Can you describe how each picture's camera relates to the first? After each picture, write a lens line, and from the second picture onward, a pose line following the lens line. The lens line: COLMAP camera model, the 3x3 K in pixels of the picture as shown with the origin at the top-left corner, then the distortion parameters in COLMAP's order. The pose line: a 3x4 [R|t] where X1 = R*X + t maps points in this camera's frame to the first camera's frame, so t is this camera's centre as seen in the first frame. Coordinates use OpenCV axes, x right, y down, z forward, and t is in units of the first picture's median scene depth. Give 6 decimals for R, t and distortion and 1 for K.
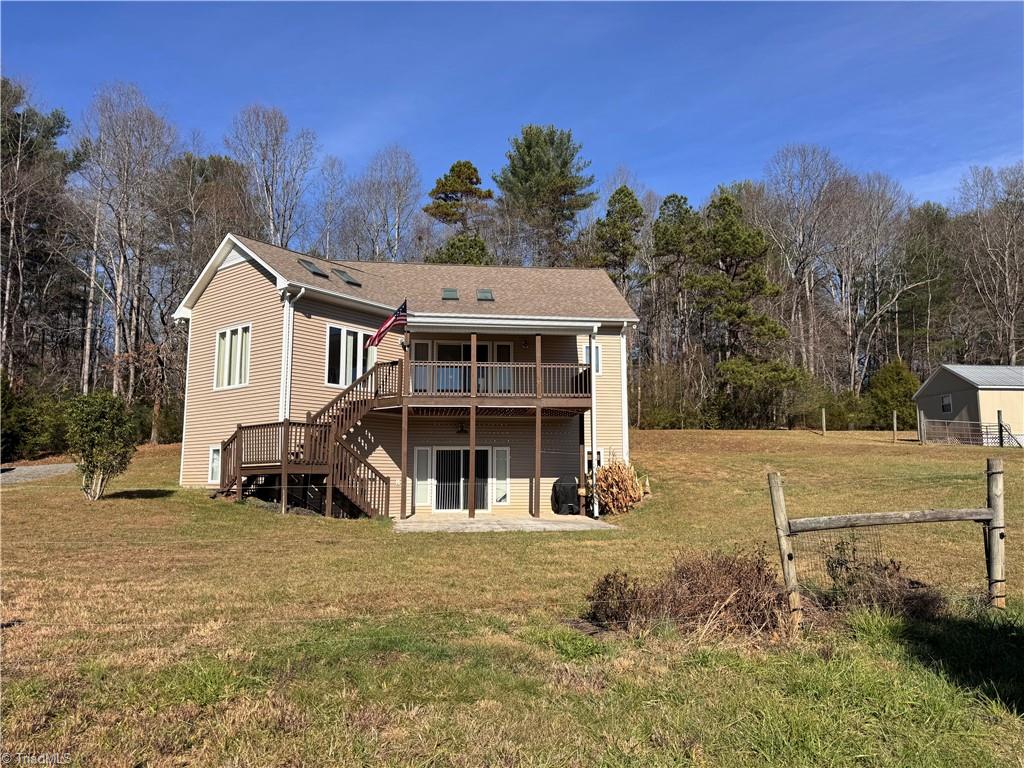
lens RADIAL K [[725.7, 0, 512.3], [0, 725.7, 387.6], [0, 0, 1]] dist [0.046206, -0.001995]
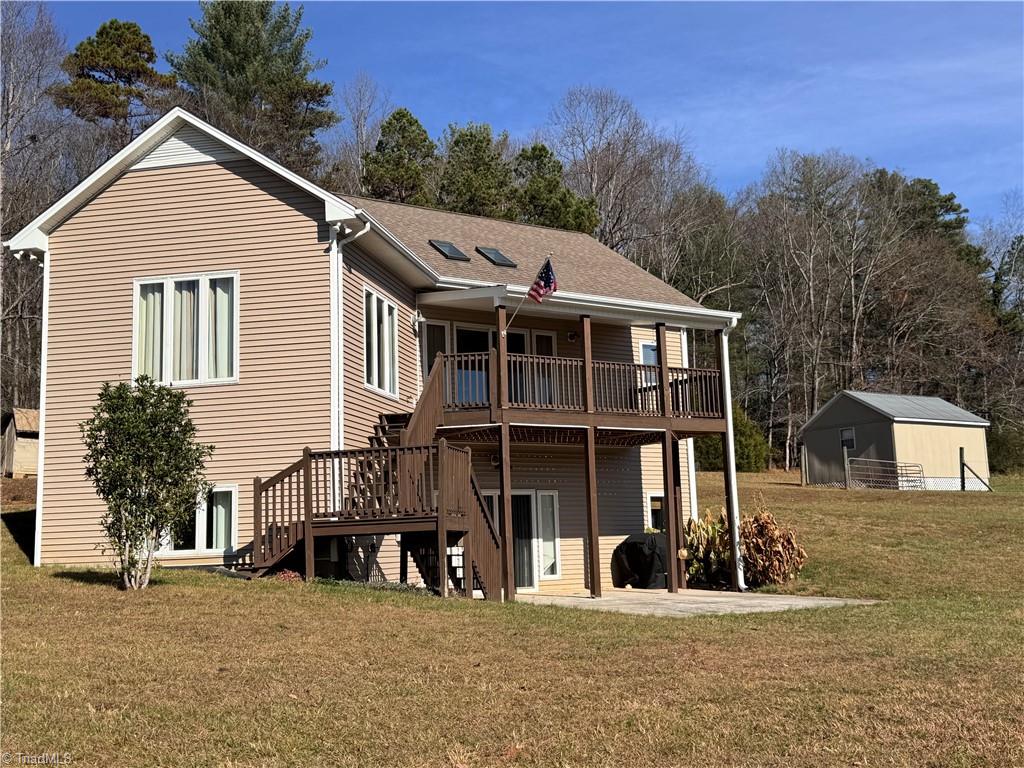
lens RADIAL K [[1097.4, 0, 512.3], [0, 1097.4, 381.9], [0, 0, 1]] dist [0.065733, 0.000000]
pose [[0.894829, 0.041099, 0.444513, -0.492885], [-0.029766, 0.999030, -0.032447, 0.016880], [-0.445415, 0.015803, 0.895185, 0.121468]]
